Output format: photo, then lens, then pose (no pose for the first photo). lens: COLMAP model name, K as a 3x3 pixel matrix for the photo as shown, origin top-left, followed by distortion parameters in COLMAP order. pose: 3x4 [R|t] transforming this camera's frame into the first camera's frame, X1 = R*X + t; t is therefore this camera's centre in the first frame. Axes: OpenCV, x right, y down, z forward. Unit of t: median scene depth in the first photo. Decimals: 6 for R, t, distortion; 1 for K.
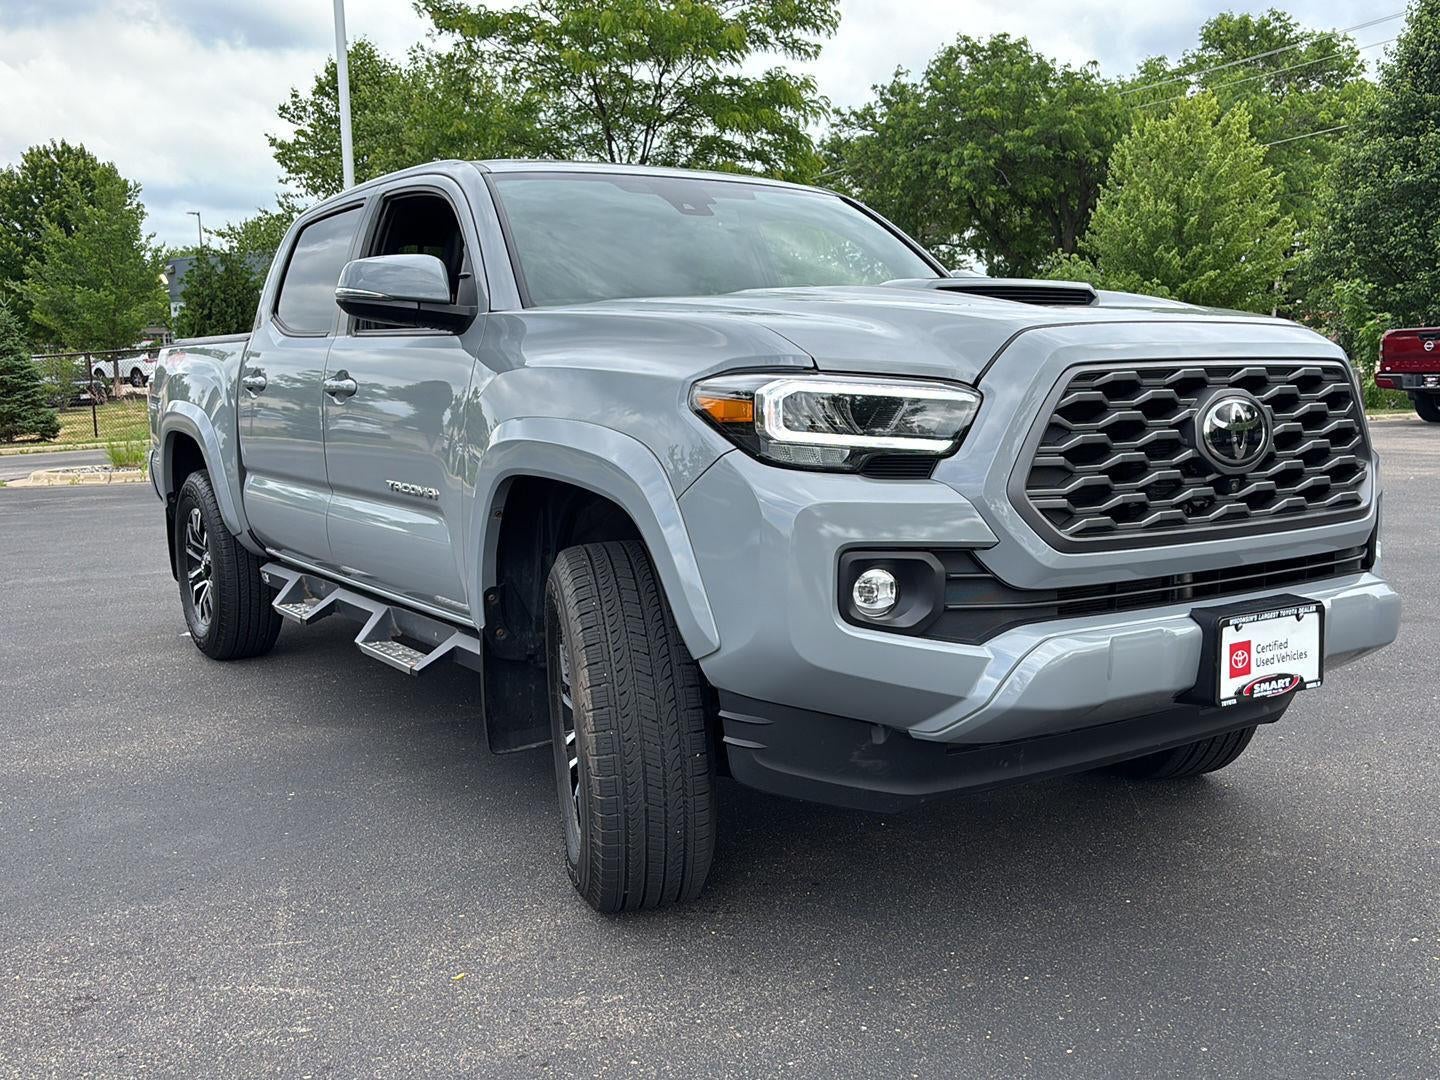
lens RADIAL K [[1366.5, 0, 696.9], [0, 1366.5, 545.4], [0, 0, 1]] dist [0.019197, 0.002078]
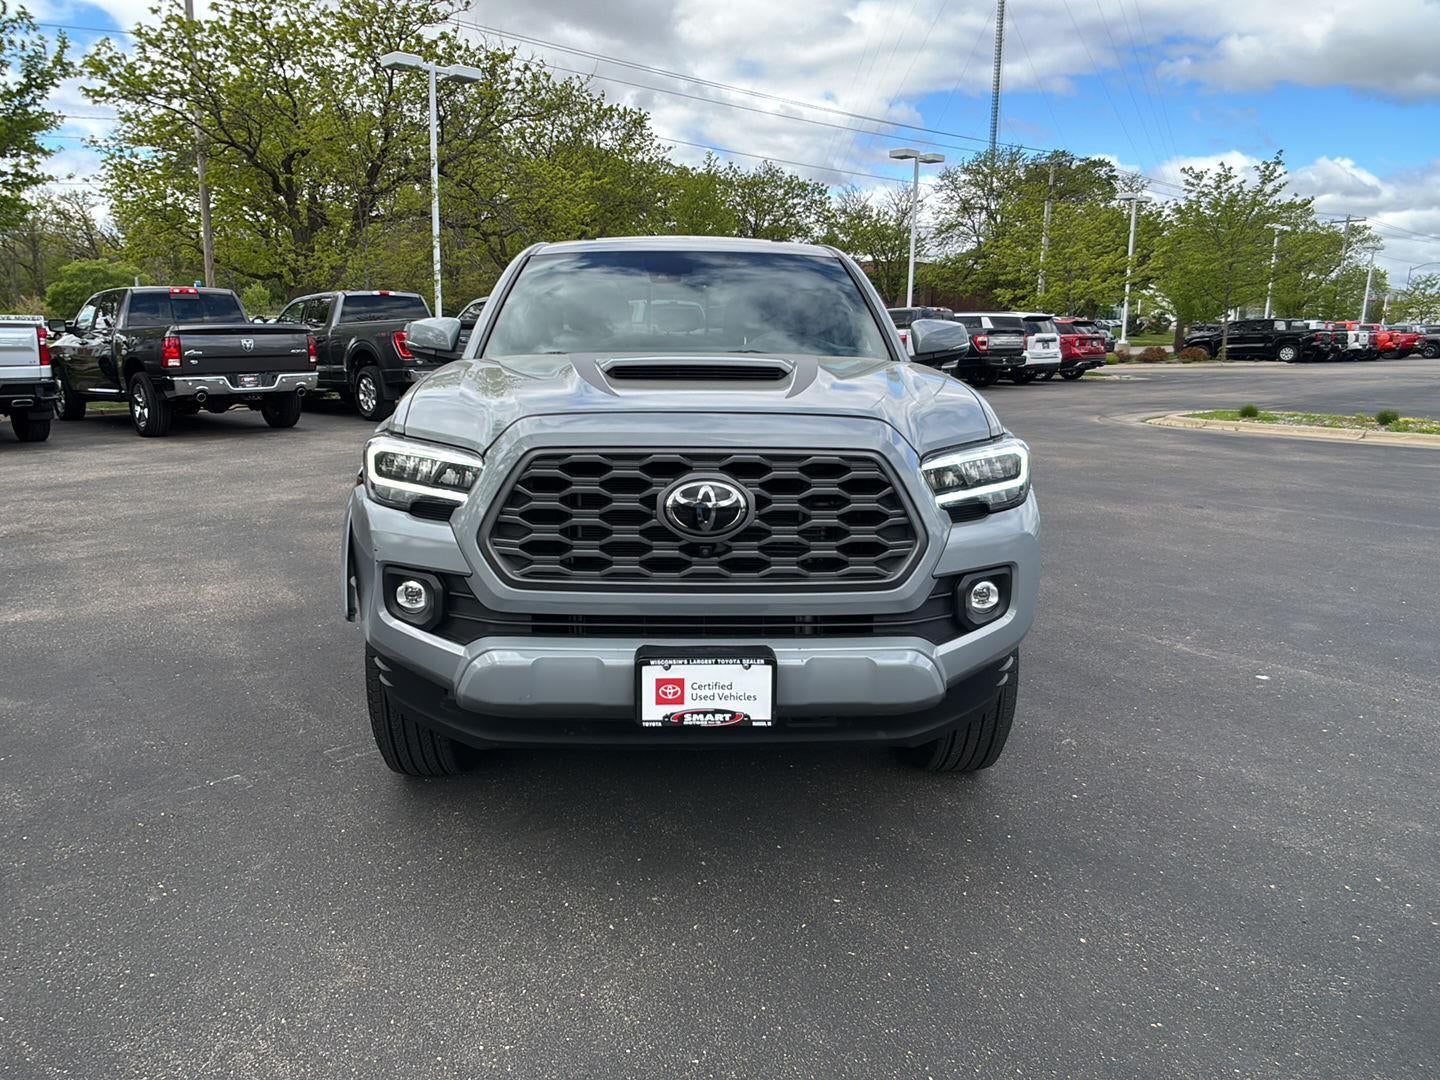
lens RADIAL K [[1078.0, 0, 683.4], [0, 1078.0, 546.6], [0, 0, 1]] dist [-0.004025, -0.002616]
pose [[0.858194, 0.124254, -0.498060, 0.556697], [-0.087289, 0.991455, 0.096940, -0.090914], [0.505849, -0.039718, 0.861707, 0.106988]]
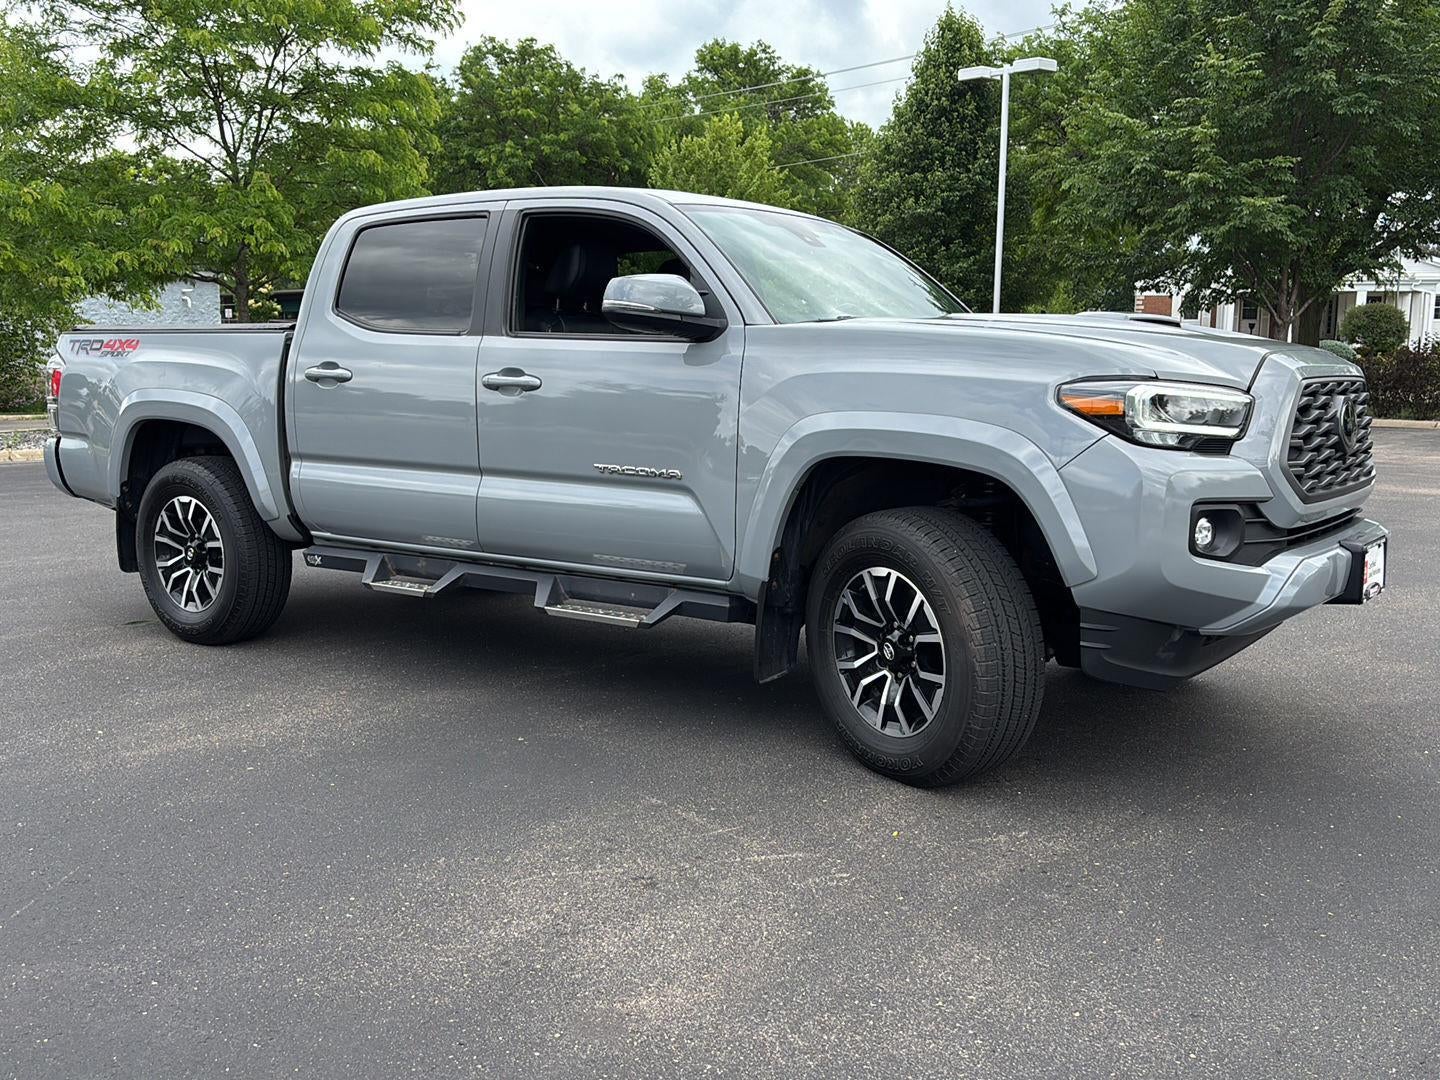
lens RADIAL K [[1366.5, 0, 696.9], [0, 1366.5, 545.4], [0, 0, 1]] dist [0.019197, 0.002078]
pose [[0.933094, -0.027082, 0.358611, -0.537158], [0.025088, 0.999633, 0.010214, 0.011507], [-0.358756, -0.000534, 0.933431, -0.100100]]
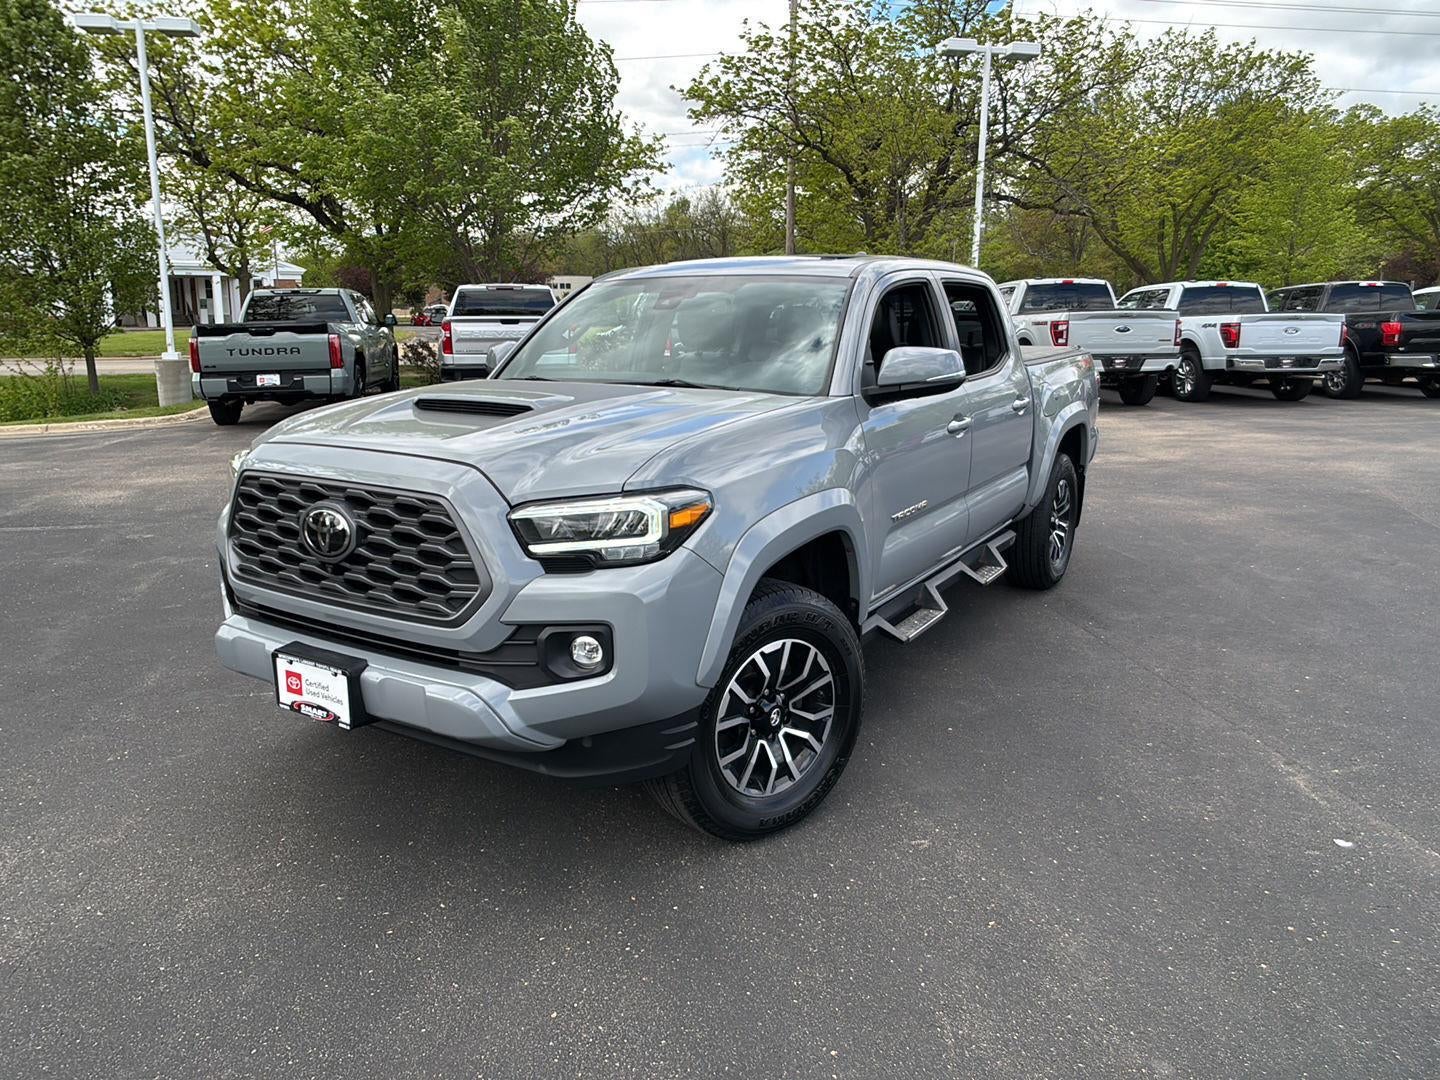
lens RADIAL K [[1078.0, 0, 683.4], [0, 1078.0, 546.6], [0, 0, 1]] dist [-0.004025, -0.002616]
pose [[0.403966, 0.215791, -0.888958, 0.994700], [-0.118684, 0.975928, 0.182969, -0.204884], [0.907042, 0.031592, 0.419853, 0.563541]]
